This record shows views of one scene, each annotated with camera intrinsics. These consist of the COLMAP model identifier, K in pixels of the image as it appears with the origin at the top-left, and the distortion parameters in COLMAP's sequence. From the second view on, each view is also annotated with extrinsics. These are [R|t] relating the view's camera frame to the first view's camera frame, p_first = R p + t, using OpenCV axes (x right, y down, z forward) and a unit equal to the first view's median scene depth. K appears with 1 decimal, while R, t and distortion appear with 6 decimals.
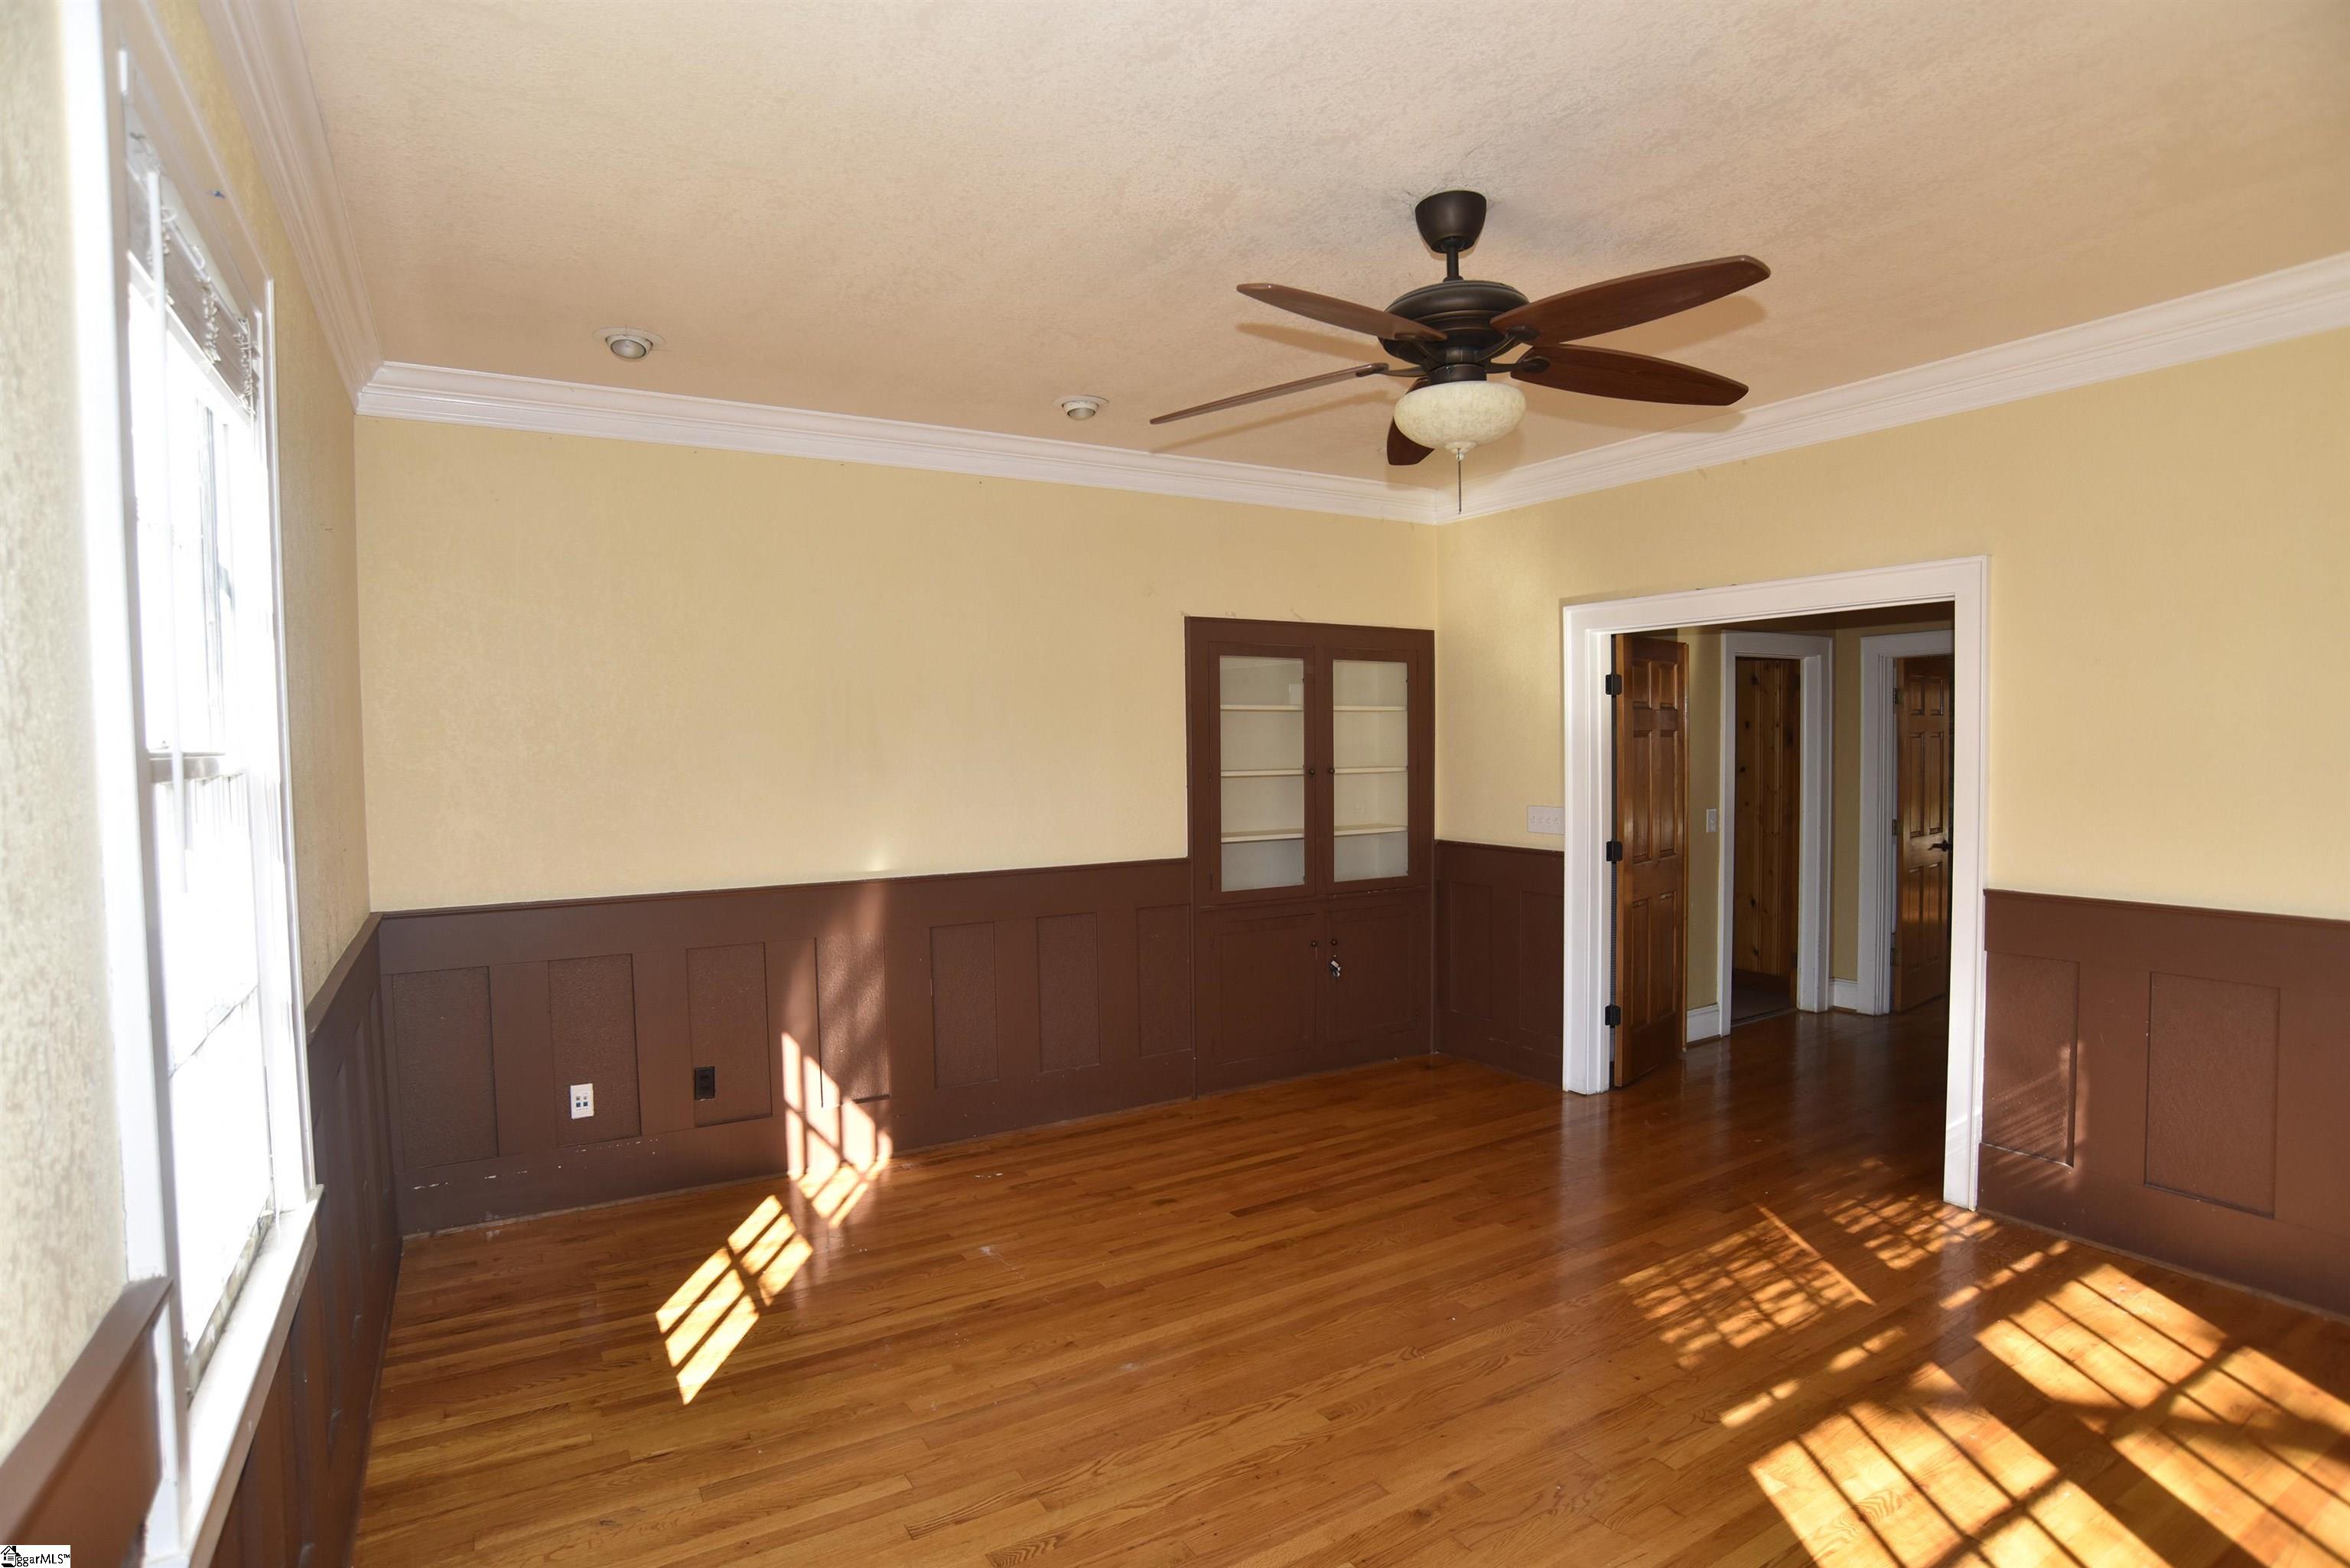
lens RADIAL K [[1204.1, 0, 1175.0], [0, 1204.1, 784.0], [0, 0, 1]] dist [-0.100378, 0.052648]
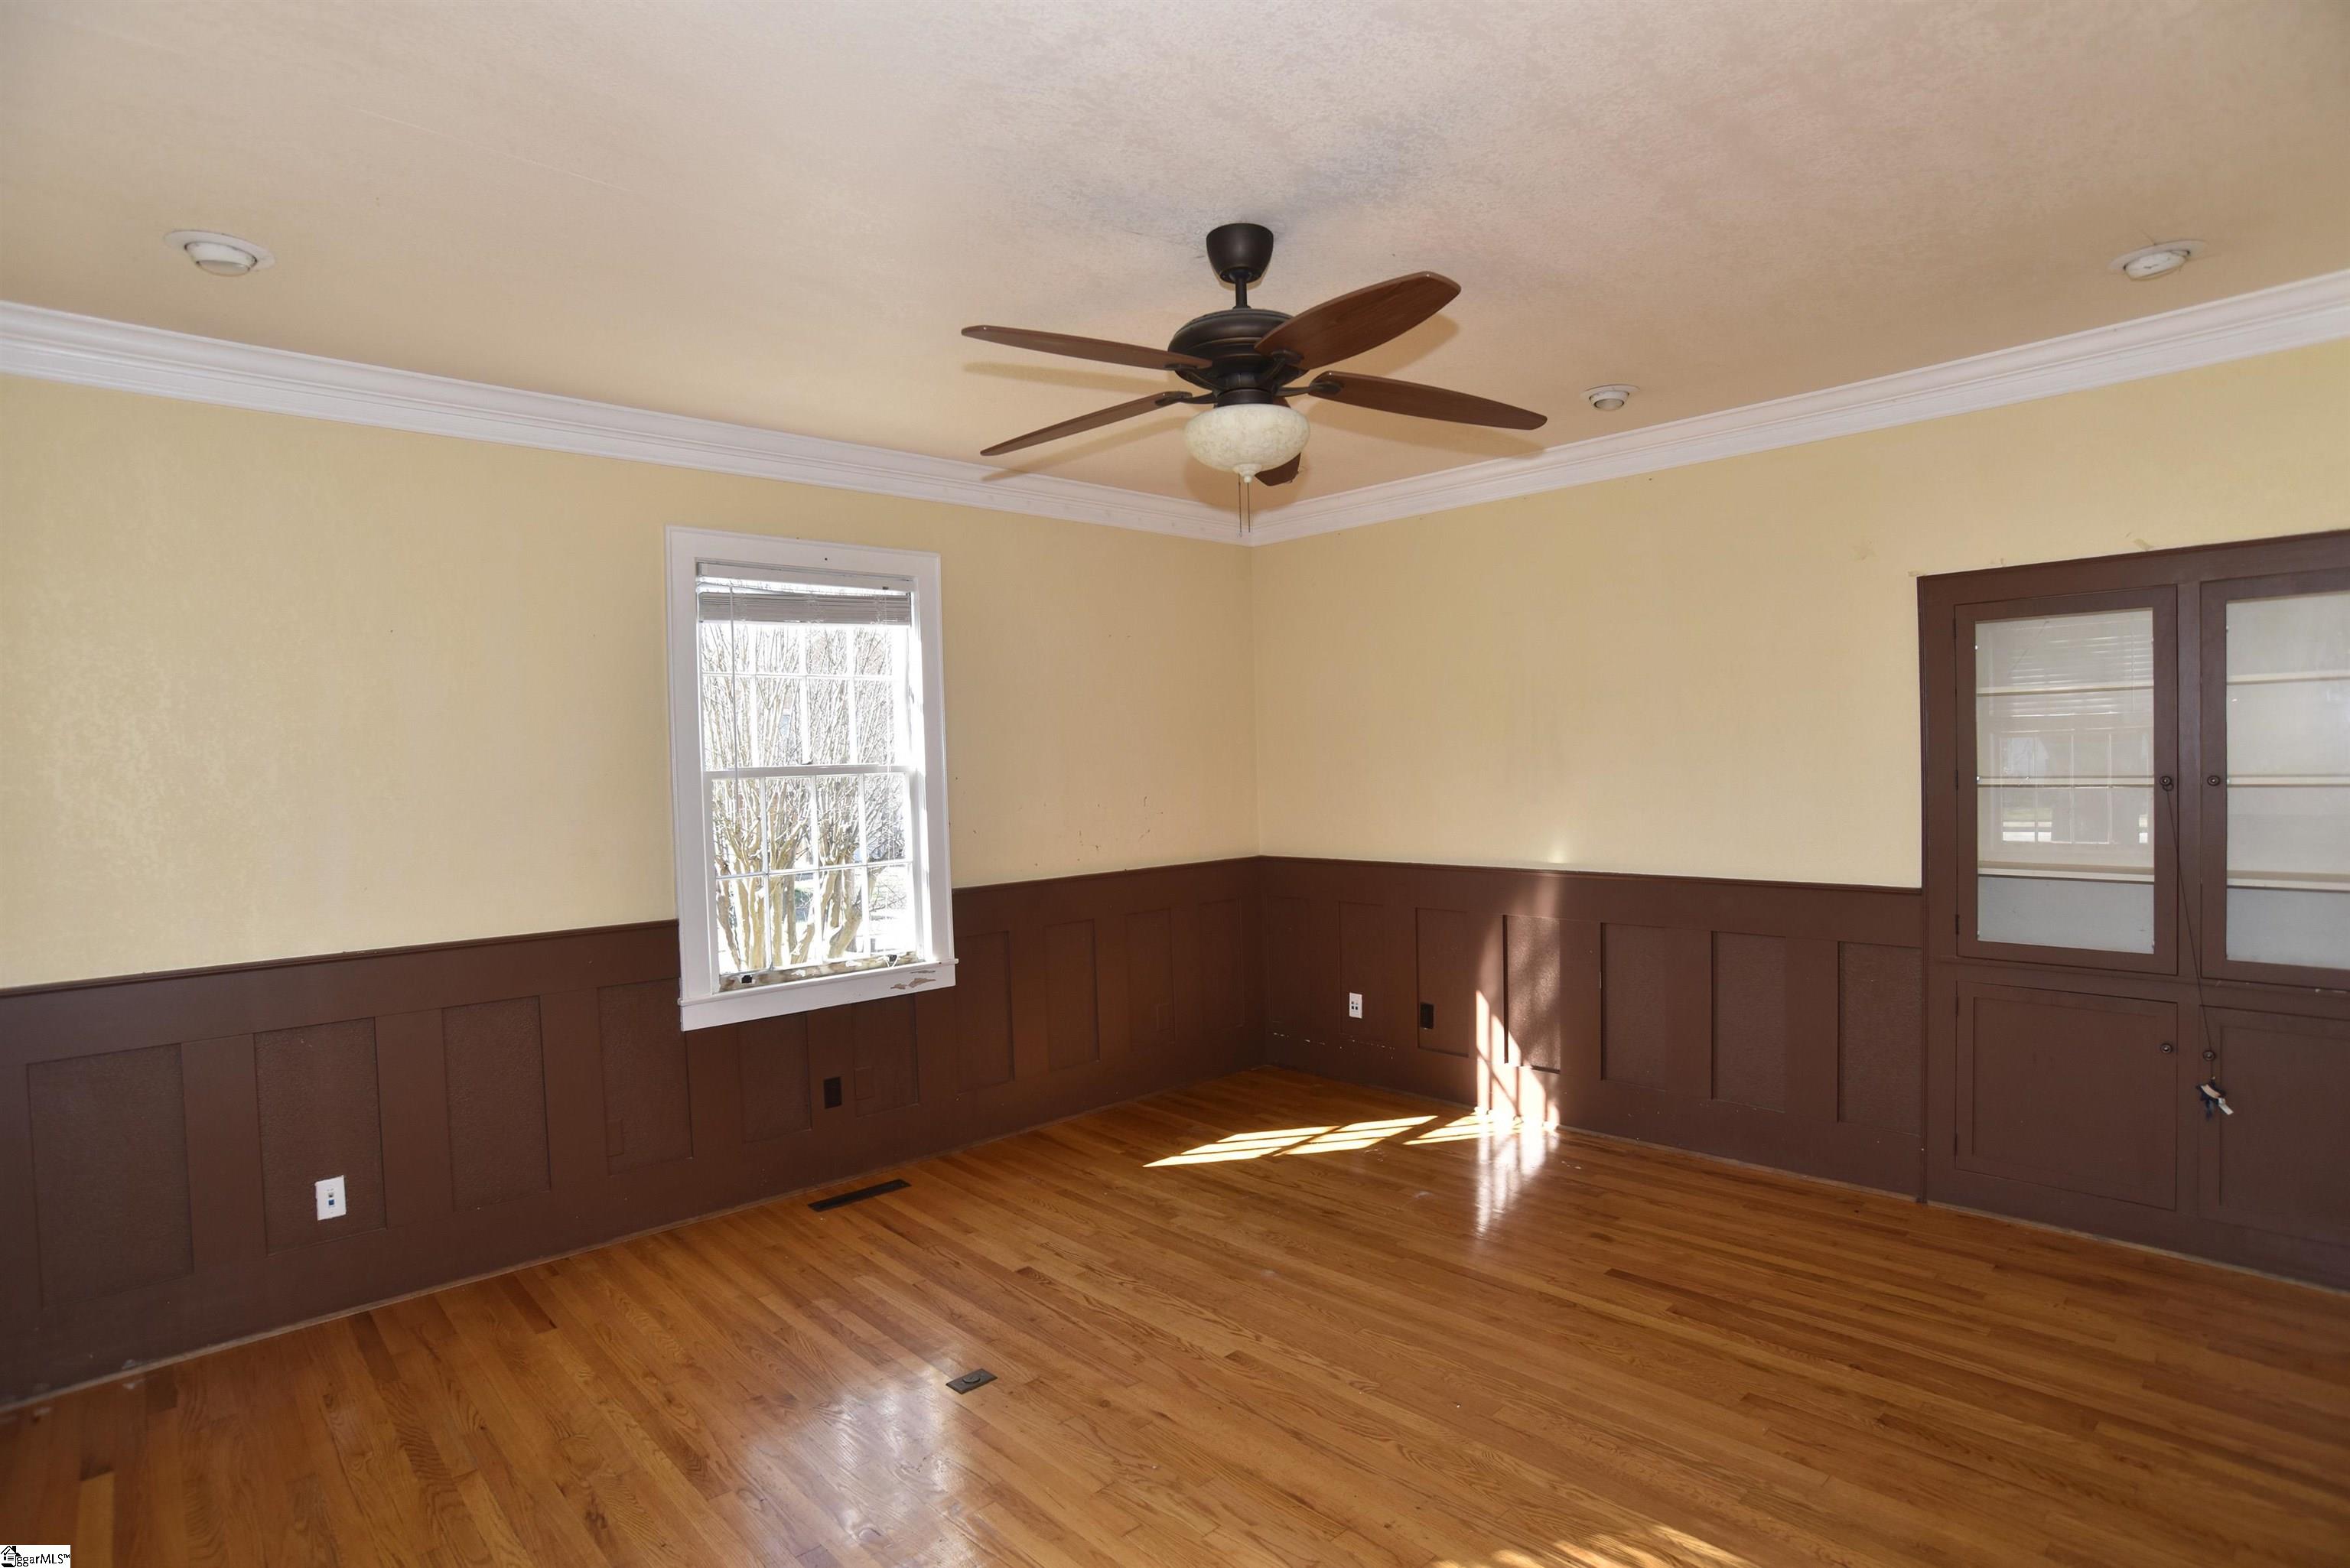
lens RADIAL K [[1204.1, 0, 1175.0], [0, 1204.1, 784.0], [0, 0, 1]] dist [-0.100378, 0.052648]
pose [[0.210262, 0.025086, -0.977323, 0.753537], [-0.010587, 0.999671, 0.023382, -0.021696], [0.977588, 0.005431, 0.210459, 0.439514]]
